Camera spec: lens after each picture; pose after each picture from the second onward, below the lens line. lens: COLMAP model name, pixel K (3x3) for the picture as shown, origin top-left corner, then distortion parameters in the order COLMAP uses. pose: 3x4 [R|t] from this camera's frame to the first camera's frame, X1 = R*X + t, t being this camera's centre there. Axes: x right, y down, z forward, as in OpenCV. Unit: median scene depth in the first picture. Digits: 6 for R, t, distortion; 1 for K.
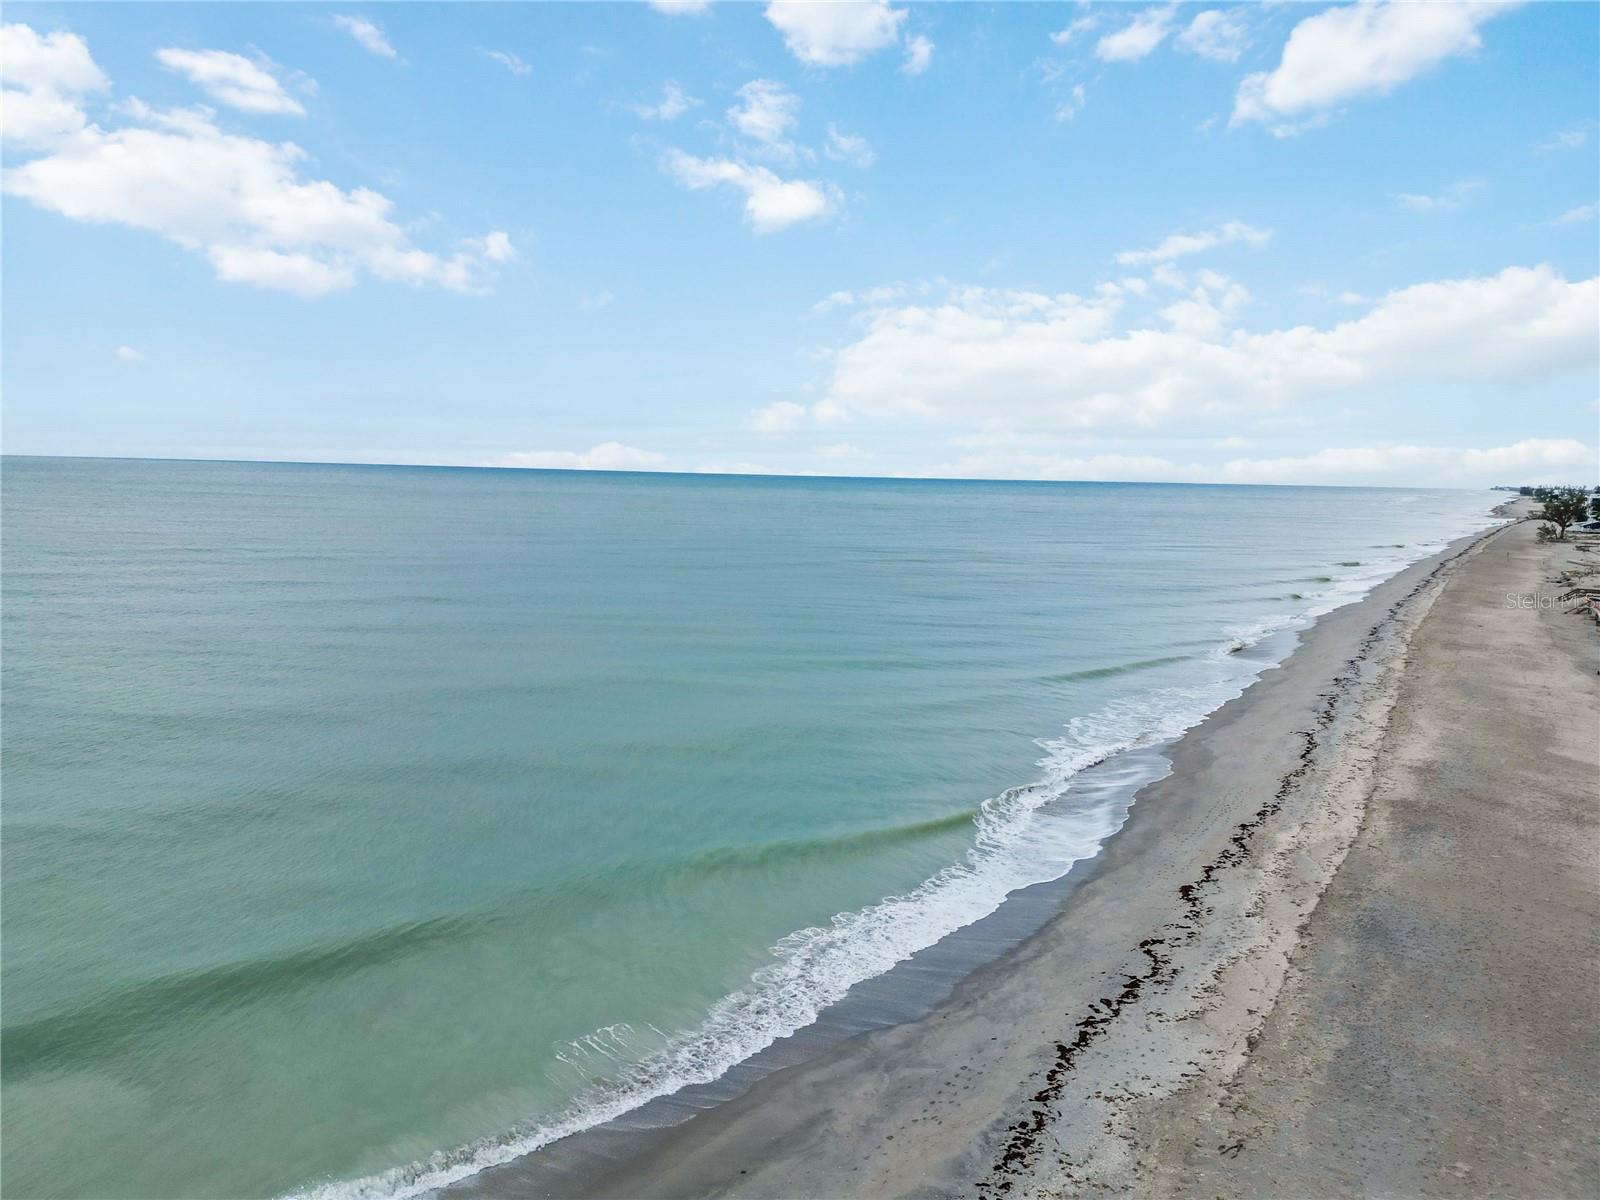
lens RADIAL K [[1113.6, 0, 800.0], [0, 1113.6, 600.0], [0, 0, 1]] dist [0.074786, -0.073405]
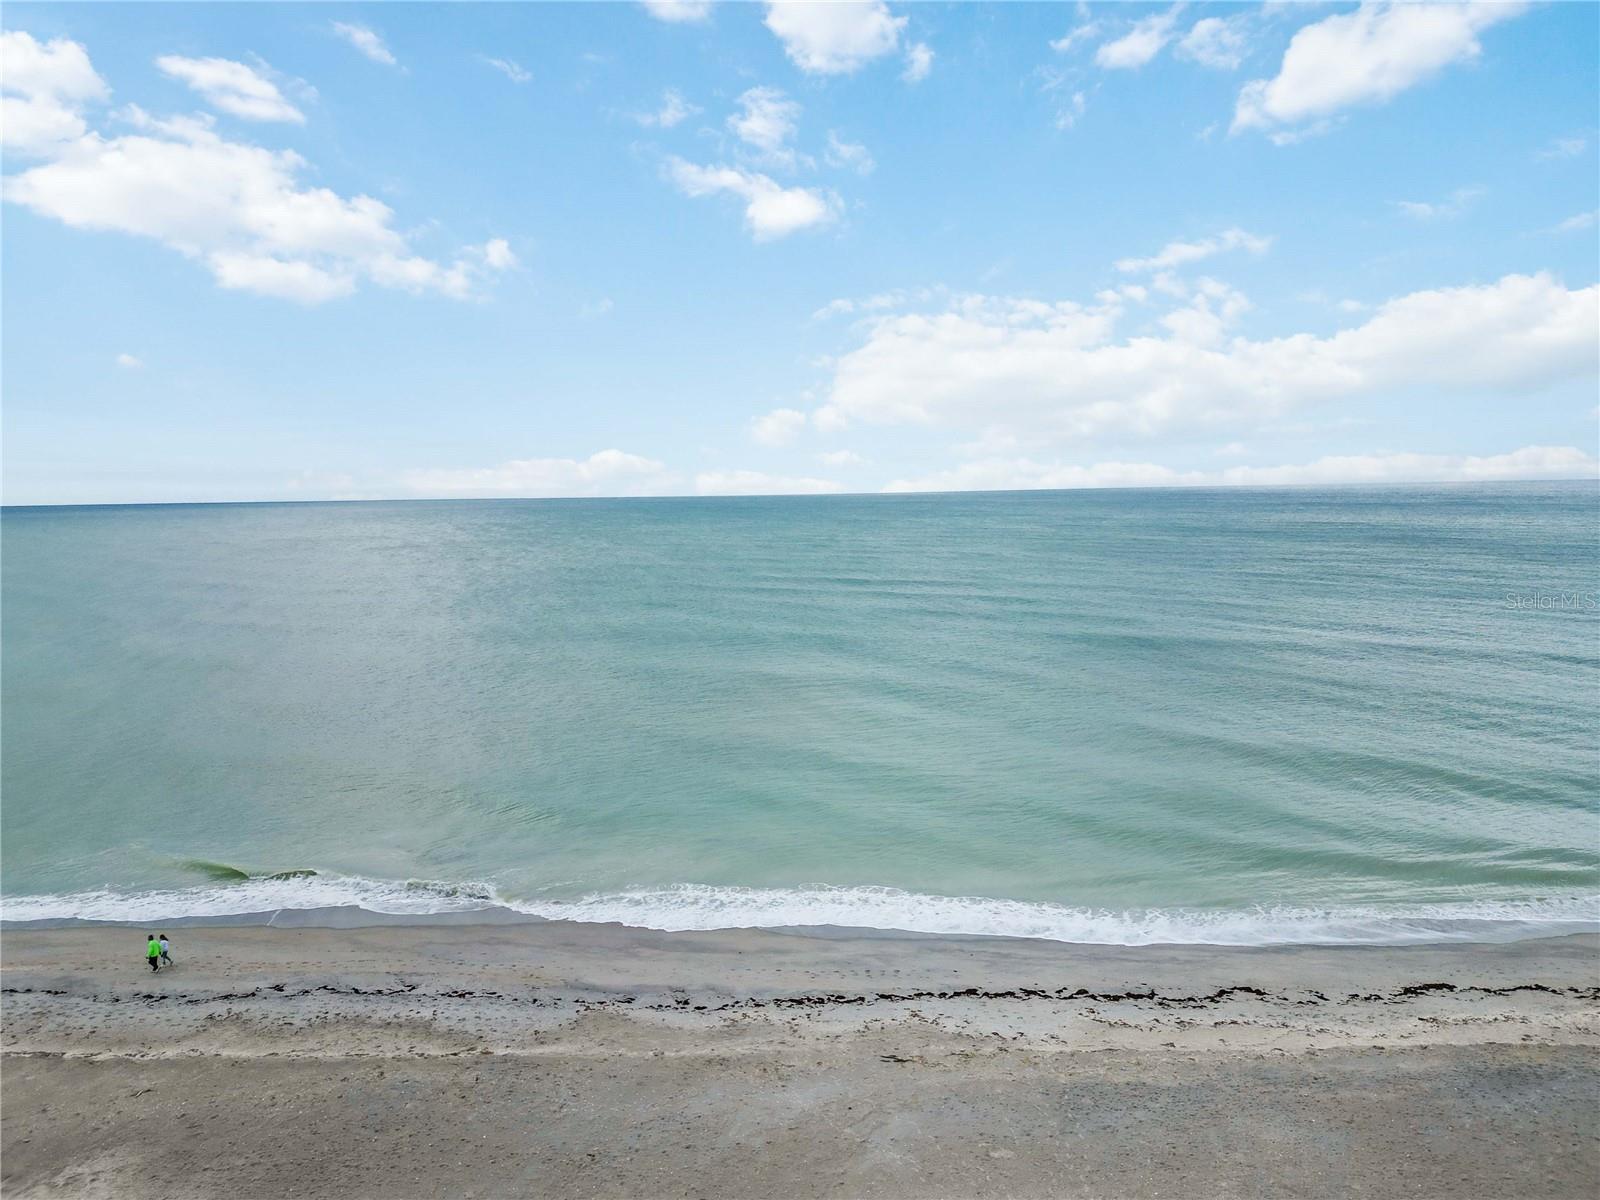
lens RADIAL K [[1113.6, 0, 800.0], [0, 1113.6, 600.0], [0, 0, 1]] dist [0.074786, -0.073405]
pose [[0.531944, 0.046010, -0.845529, 0.831480], [-0.067809, 0.997631, 0.011626, 0.000474], [0.844060, 0.051150, 0.533803, 0.171322]]
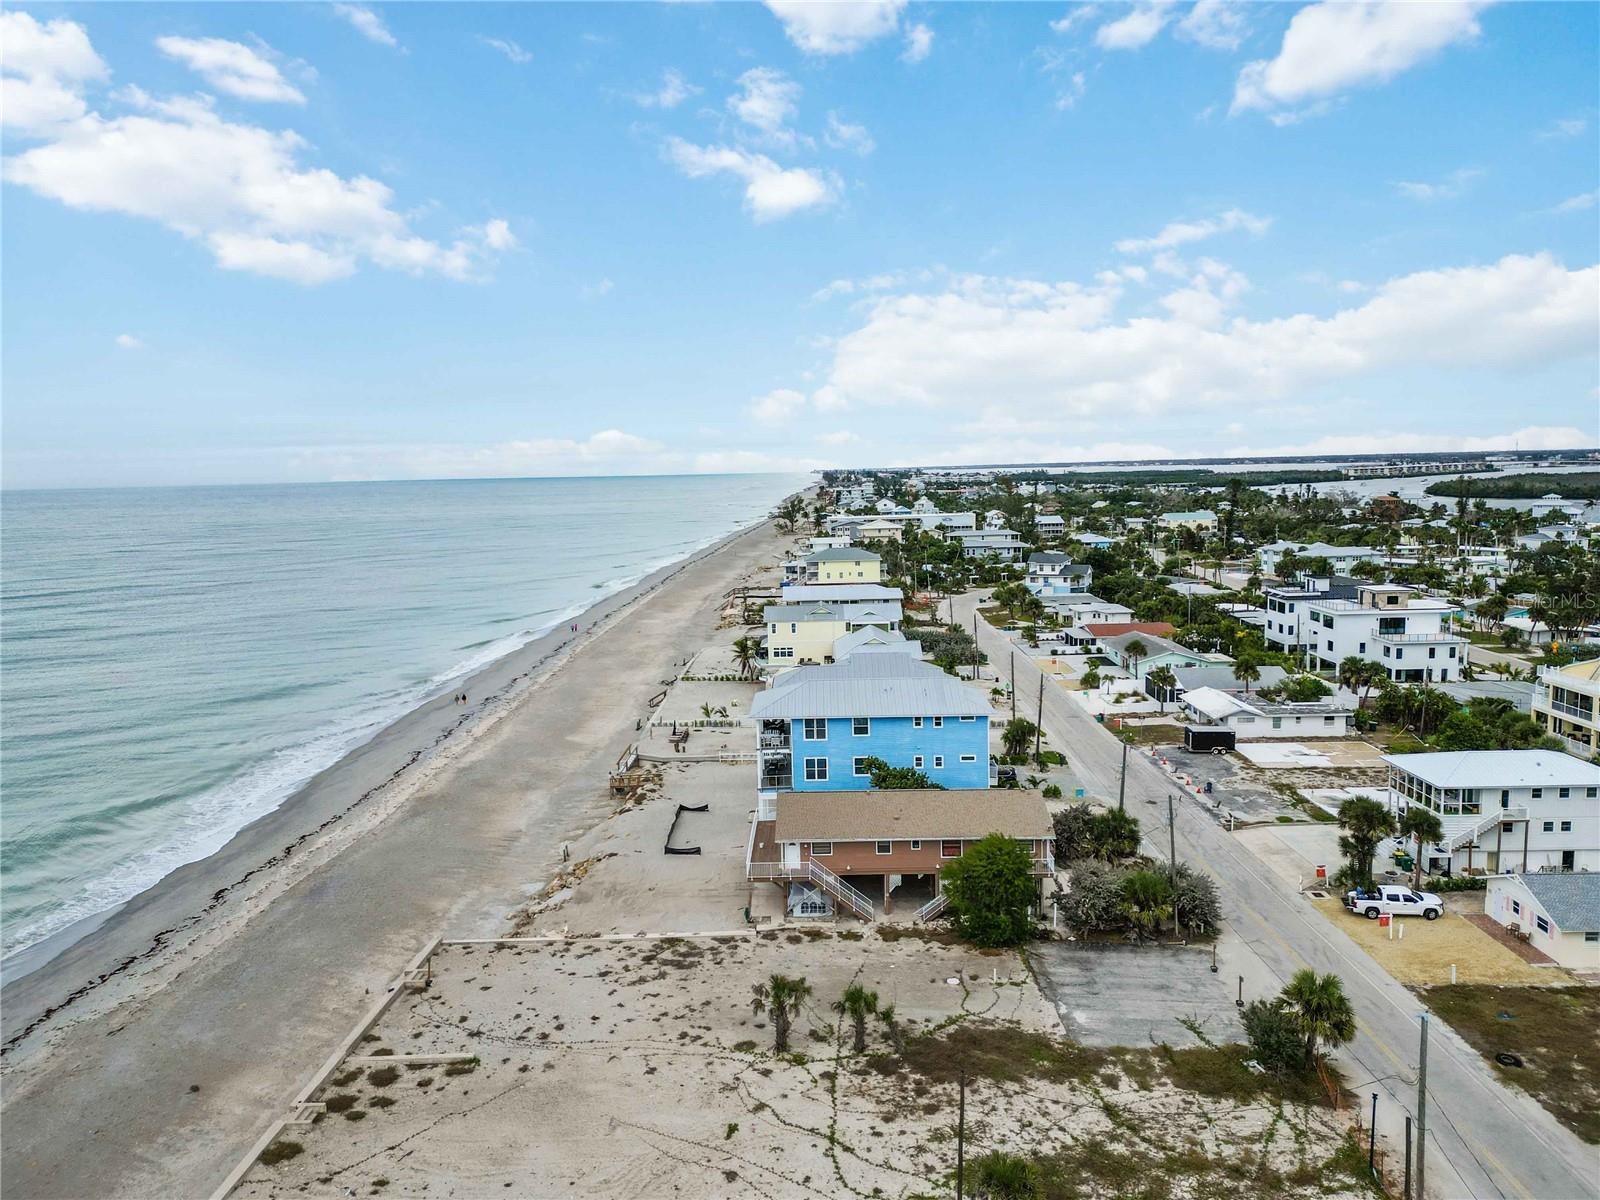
lens RADIAL K [[1113.6, 0, 800.0], [0, 1113.6, 600.0], [0, 0, 1]] dist [0.074786, -0.073405]
pose [[0.861349, -0.104936, 0.497058, 0.318683], [0.103307, 0.994171, 0.030864, -0.109493], [-0.497399, 0.024765, 0.867168, -0.783223]]
